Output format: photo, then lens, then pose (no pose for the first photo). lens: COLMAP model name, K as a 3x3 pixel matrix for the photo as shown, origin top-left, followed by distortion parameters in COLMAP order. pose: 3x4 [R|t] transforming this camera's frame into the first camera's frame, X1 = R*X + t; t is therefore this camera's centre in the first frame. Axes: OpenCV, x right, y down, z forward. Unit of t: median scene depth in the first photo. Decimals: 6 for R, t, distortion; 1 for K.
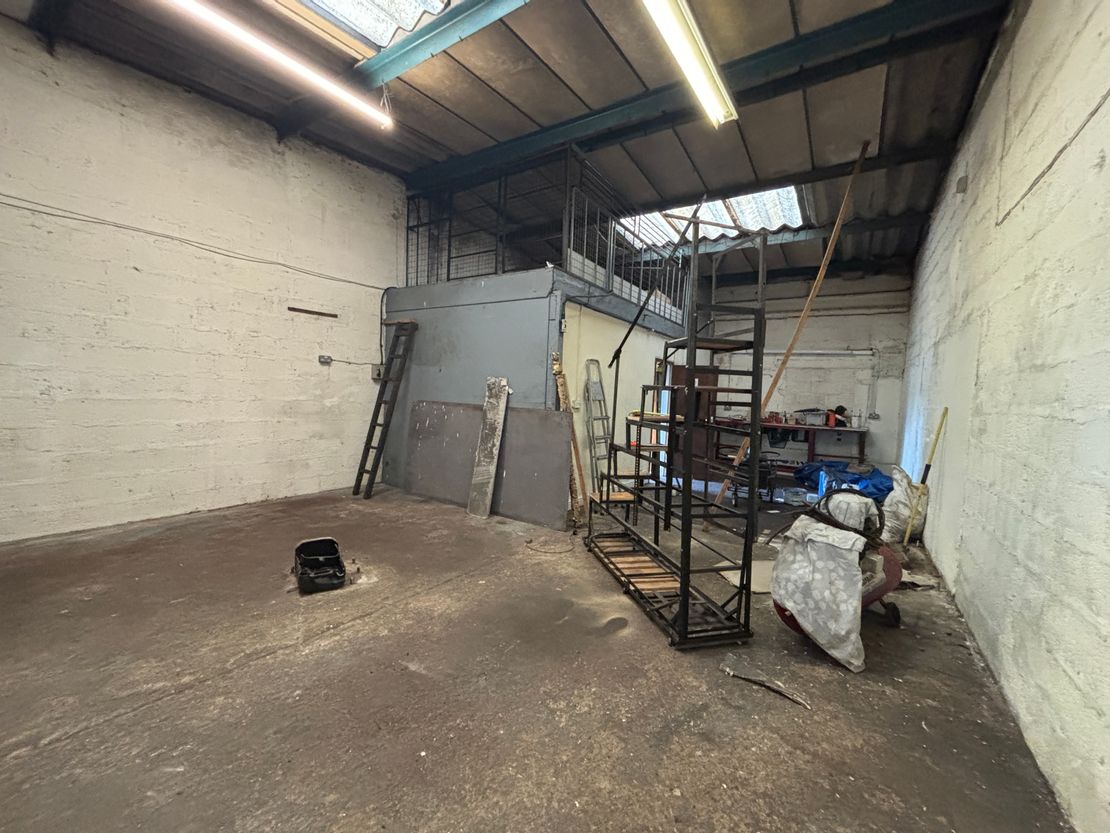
lens RADIAL K [[451.0, 0, 555.0], [0, 451.0, 416.5], [0, 0, 1]] dist [0.001572, -0.000107]
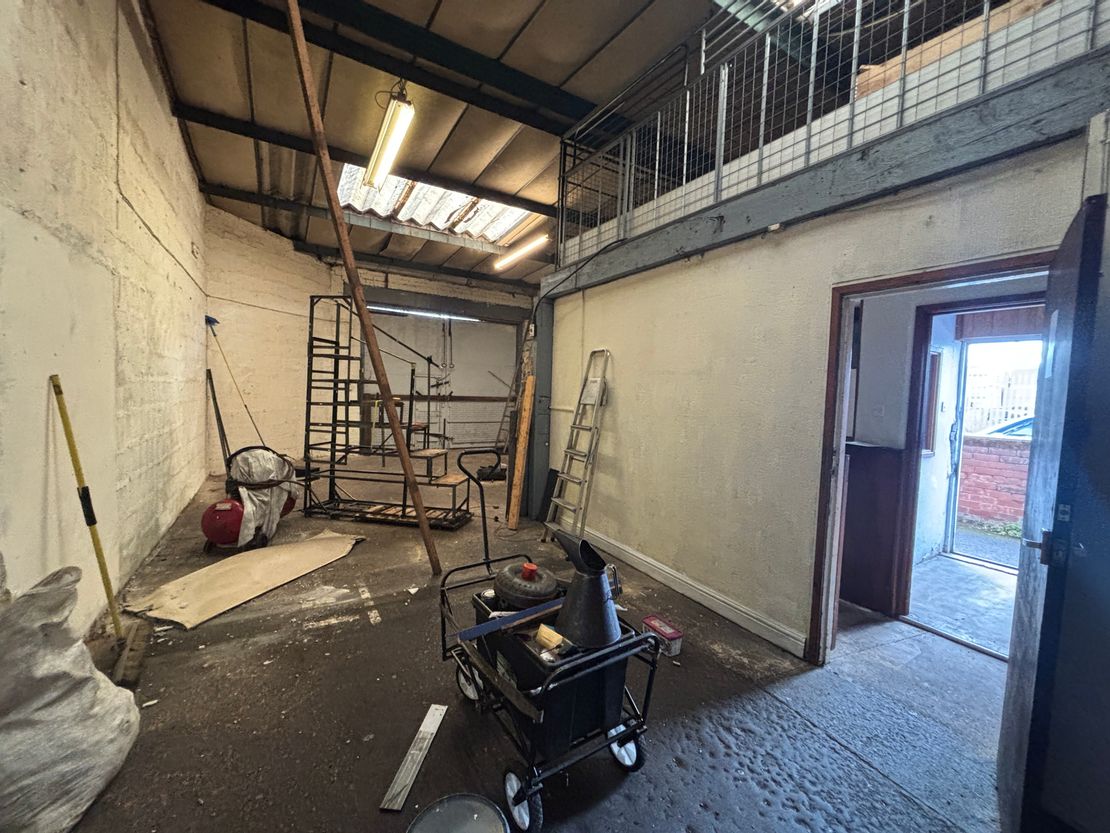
lens RADIAL K [[451.0, 0, 555.0], [0, 451.0, 416.5], [0, 0, 1]] dist [0.001572, -0.000107]
pose [[-0.450650, -0.012026, -0.892620, 0.886493], [-0.107444, 0.993371, 0.040861, -0.049025], [0.886211, 0.114320, -0.448955, 1.465859]]
